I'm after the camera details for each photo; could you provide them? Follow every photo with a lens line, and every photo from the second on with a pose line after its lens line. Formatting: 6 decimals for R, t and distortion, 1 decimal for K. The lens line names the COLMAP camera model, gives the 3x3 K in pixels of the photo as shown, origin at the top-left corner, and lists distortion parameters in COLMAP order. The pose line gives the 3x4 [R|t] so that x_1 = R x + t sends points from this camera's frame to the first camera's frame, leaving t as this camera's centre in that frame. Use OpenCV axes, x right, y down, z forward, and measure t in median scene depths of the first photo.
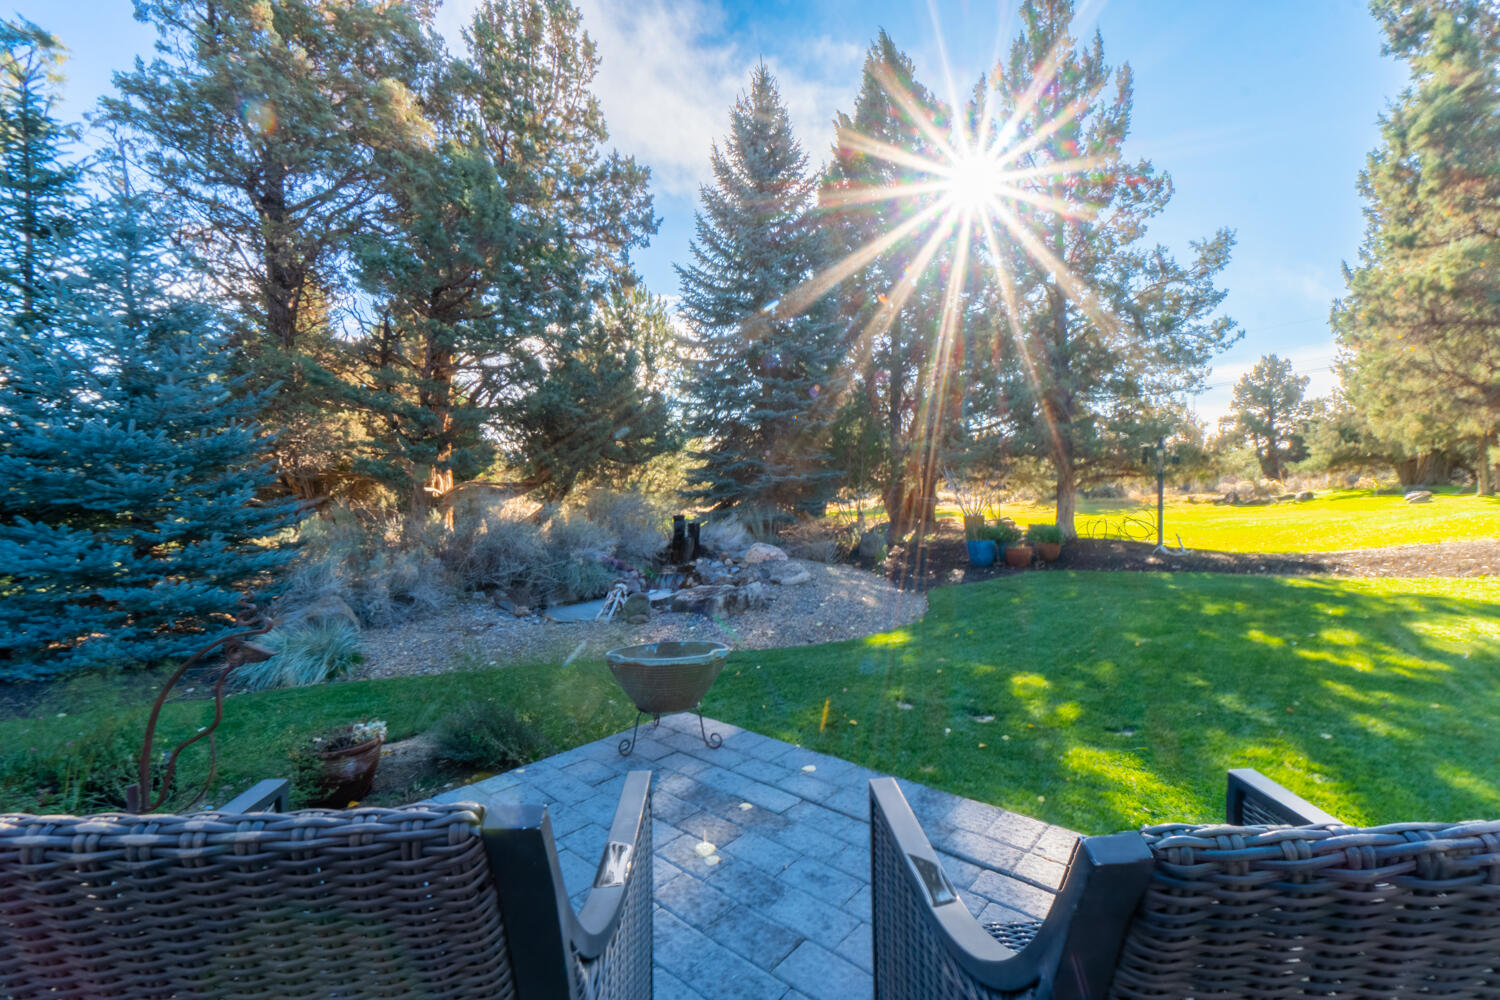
lens RADIAL K [[644.0, 0, 746.4], [0, 644.0, 492.1], [0, 0, 1]] dist [-0.001595, -0.000003]
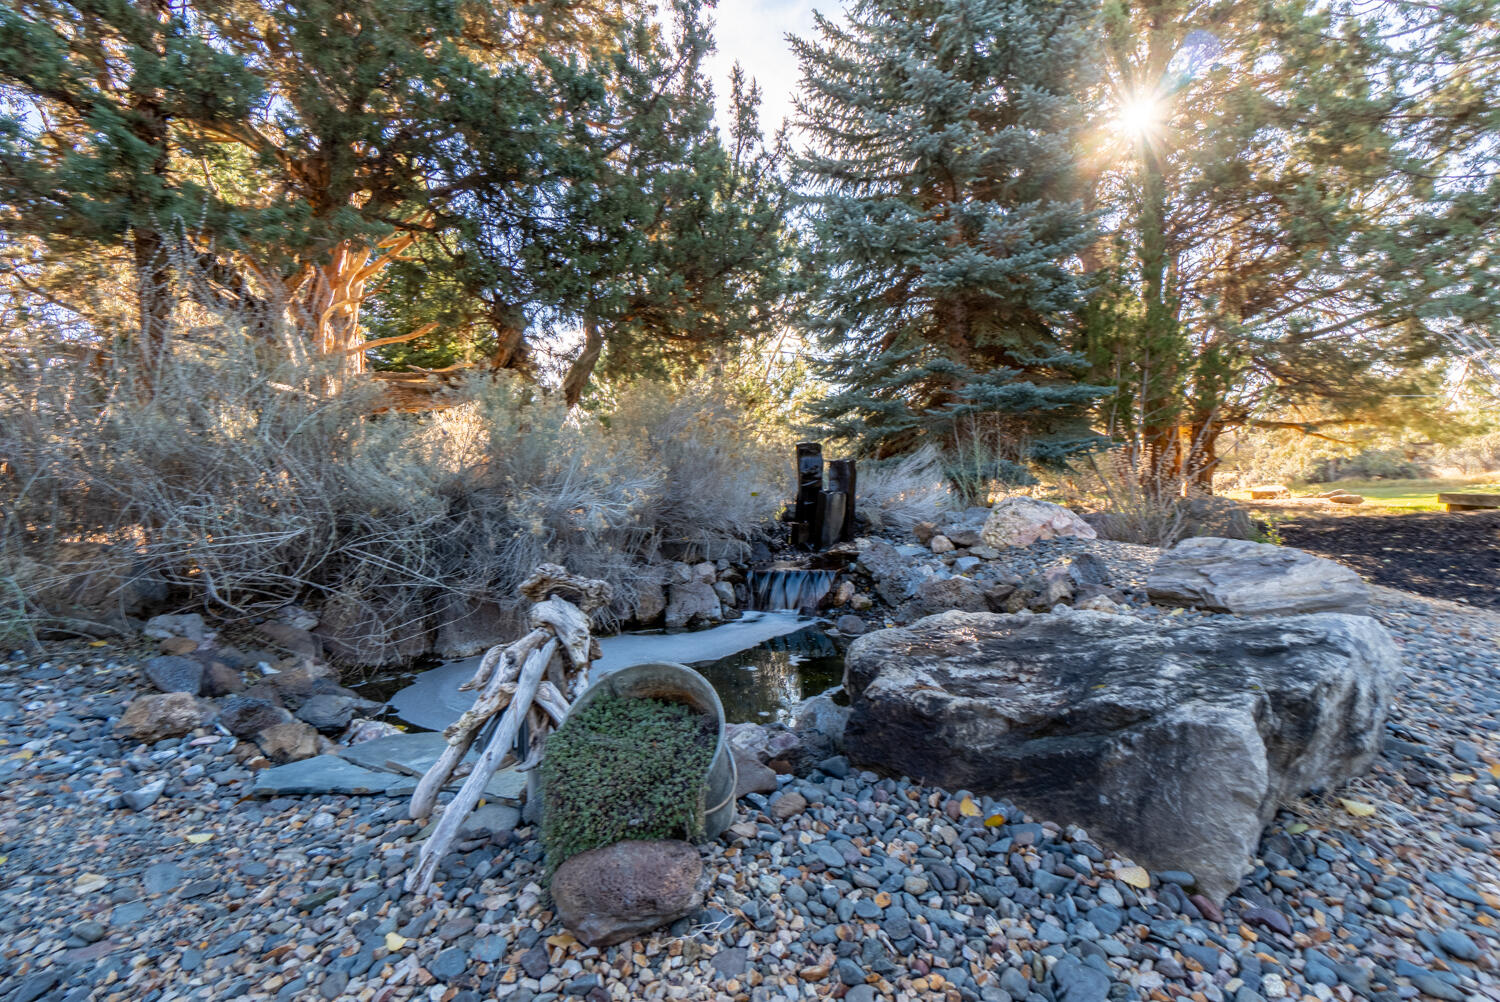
lens RADIAL K [[644.0, 0, 746.4], [0, 644.0, 493.1], [0, 0, 1]] dist [-0.001595, -0.000003]
pose [[0.987295, -0.006393, -0.158768, -0.055205], [0.003612, 0.999835, -0.017796, 0.055864], [0.158856, 0.016996, 0.987156, 0.394211]]
